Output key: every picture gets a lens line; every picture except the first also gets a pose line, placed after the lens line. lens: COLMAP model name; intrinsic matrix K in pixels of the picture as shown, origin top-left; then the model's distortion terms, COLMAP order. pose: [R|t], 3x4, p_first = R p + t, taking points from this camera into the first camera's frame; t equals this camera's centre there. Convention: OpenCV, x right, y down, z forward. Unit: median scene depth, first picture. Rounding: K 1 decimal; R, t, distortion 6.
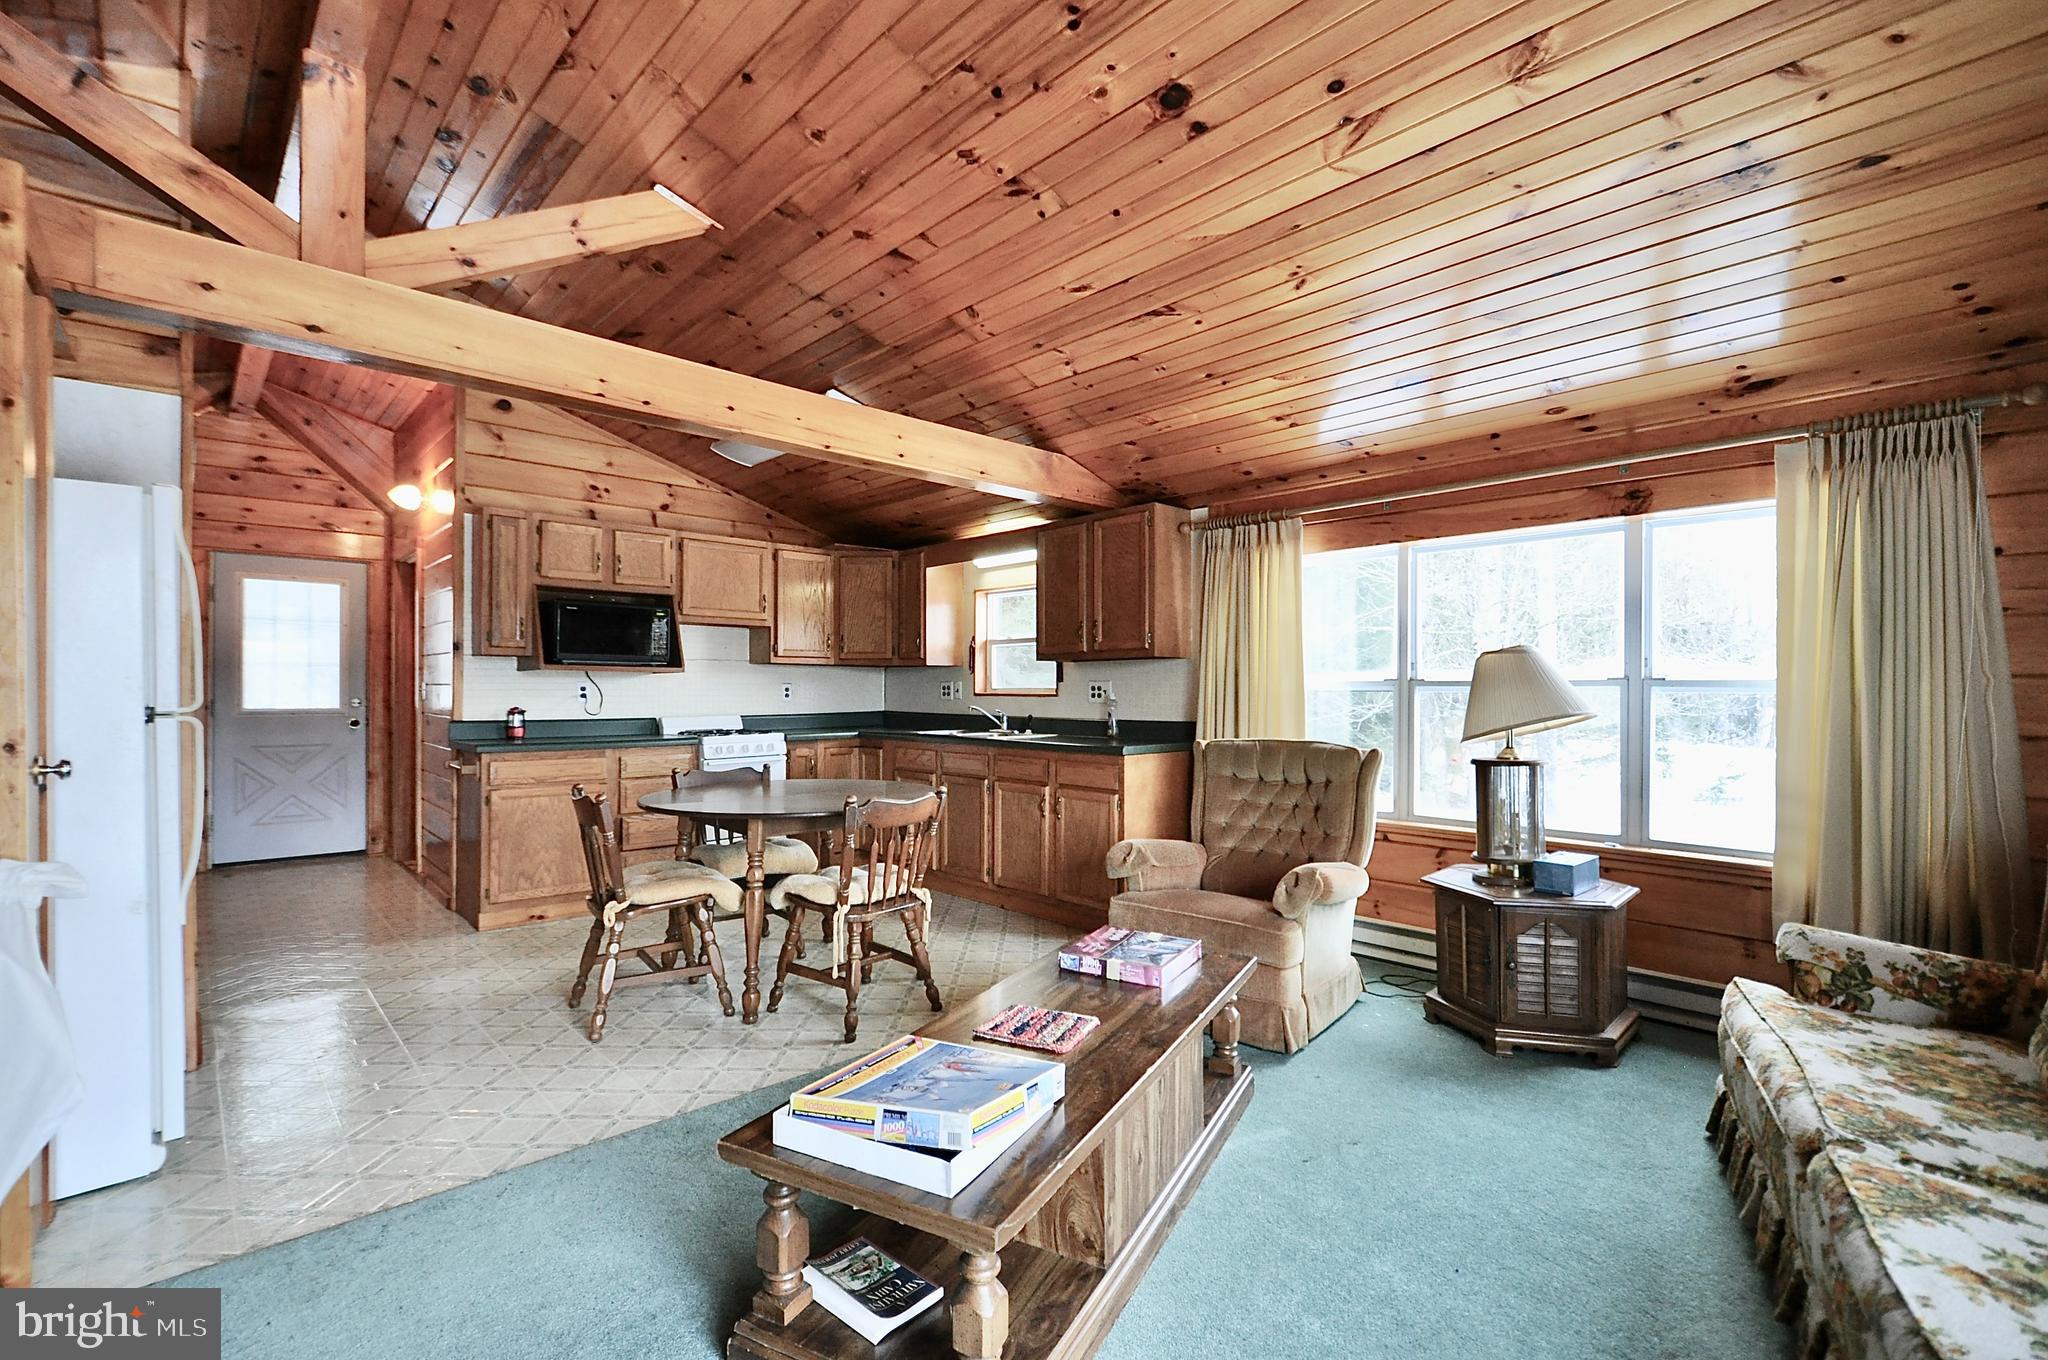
lens RADIAL K [[902.3, 0, 1024.2], [0, 902.3, 684.9], [0, 0, 1]] dist [0.000466, -0.003408]
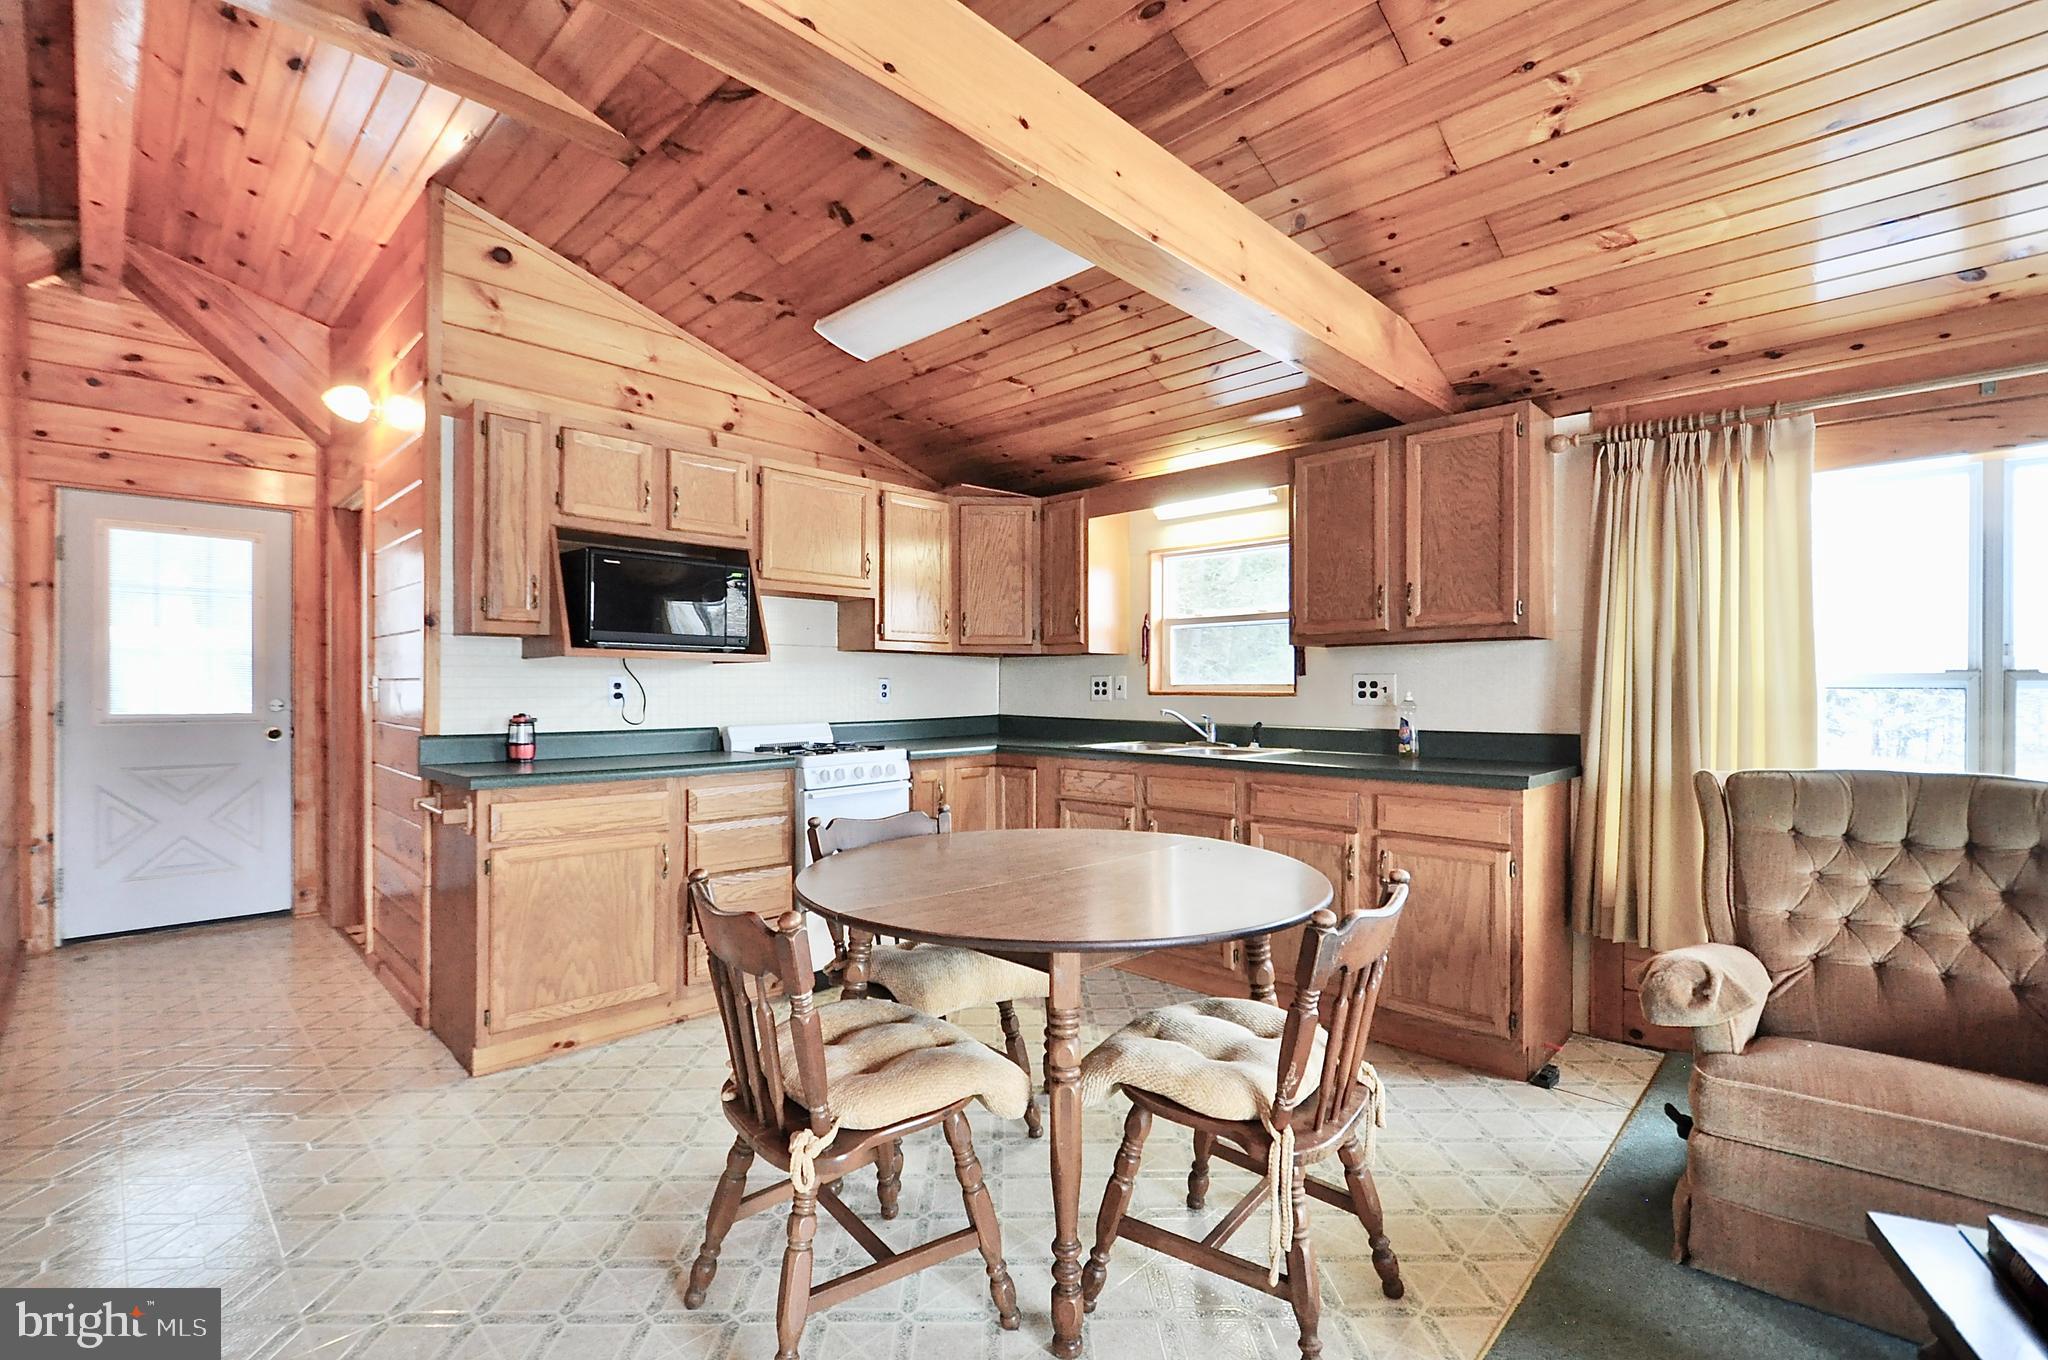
lens RADIAL K [[902.3, 0, 1020.5], [0, 902.3, 685.1], [0, 0, 1]] dist [0.000466, -0.003408]
pose [[0.999080, -0.000665, 0.042887, -0.210447], [0.000512, 0.999993, 0.003582, 0.001414], [-0.042889, -0.003557, 0.999074, 0.301581]]
